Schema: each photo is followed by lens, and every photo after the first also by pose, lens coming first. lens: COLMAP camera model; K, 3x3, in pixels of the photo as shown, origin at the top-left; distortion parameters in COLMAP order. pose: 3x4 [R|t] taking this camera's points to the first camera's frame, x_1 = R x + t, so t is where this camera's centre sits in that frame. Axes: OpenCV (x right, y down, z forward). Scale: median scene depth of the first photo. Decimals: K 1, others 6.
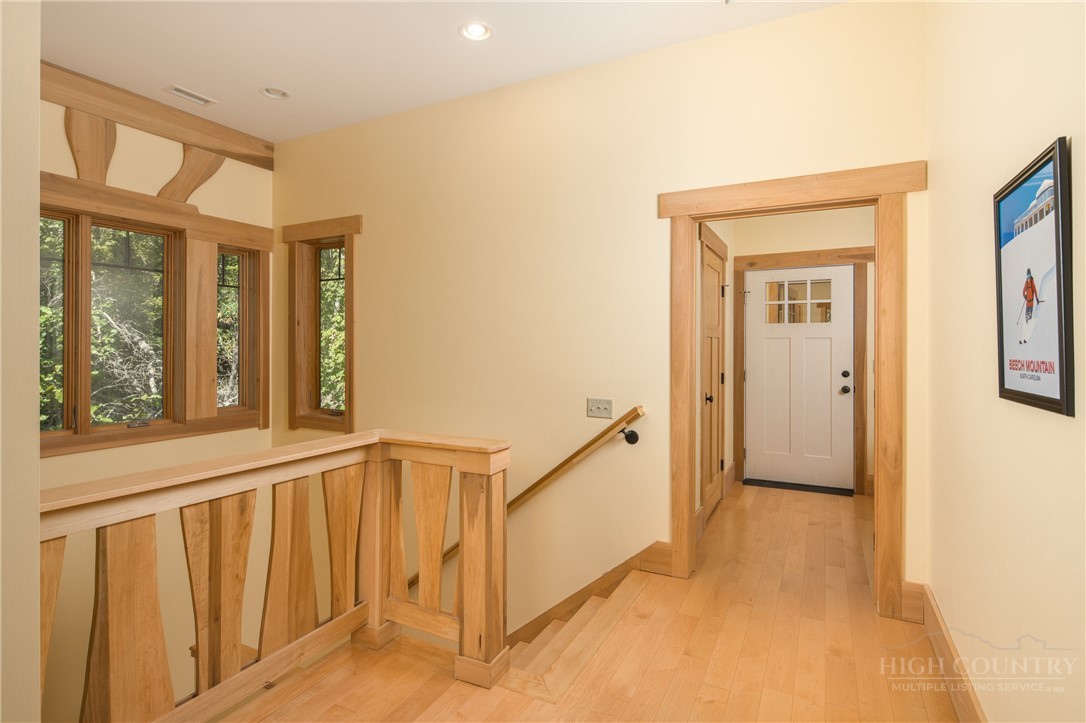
lens RADIAL K [[538.2, 0, 543.5], [0, 538.2, 345.5], [0, 0, 1]] dist [-0.000400, -0.000015]
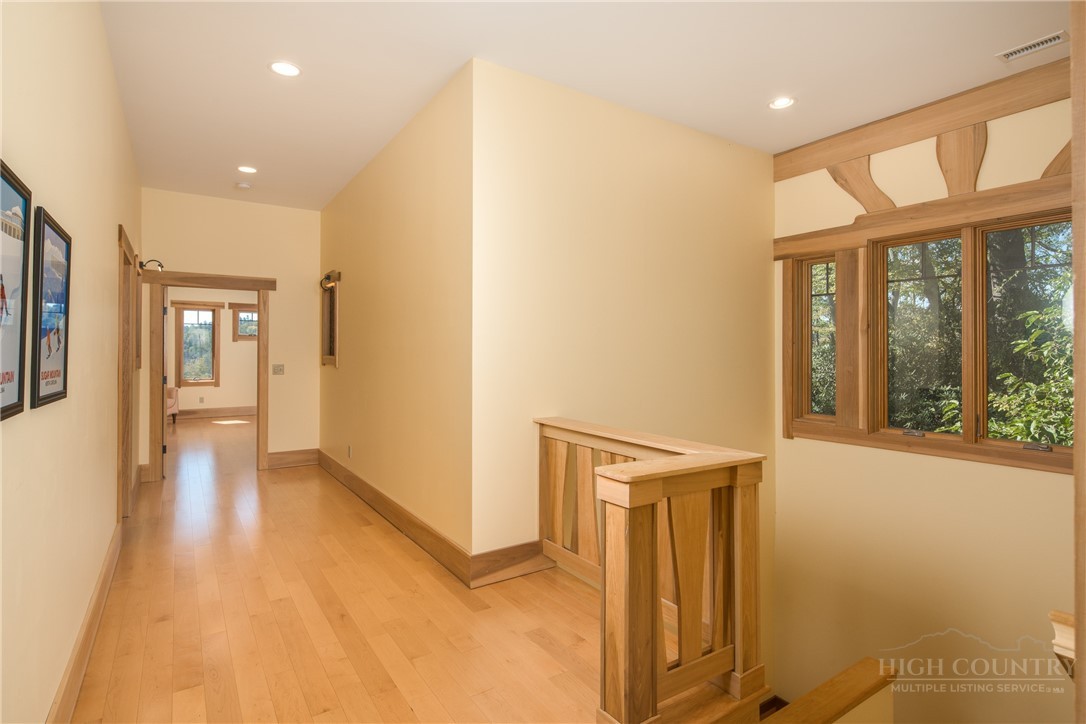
lens RADIAL K [[552.2, 0, 539.7], [0, 552.2, 345.8], [0, 0, 1]] dist [0.000195, -0.000130]
pose [[-0.491023, -0.010811, -0.871079, 0.744288], [-0.003164, 0.999939, -0.010626, -0.007474], [0.871141, -0.002462, -0.491027, 1.331169]]
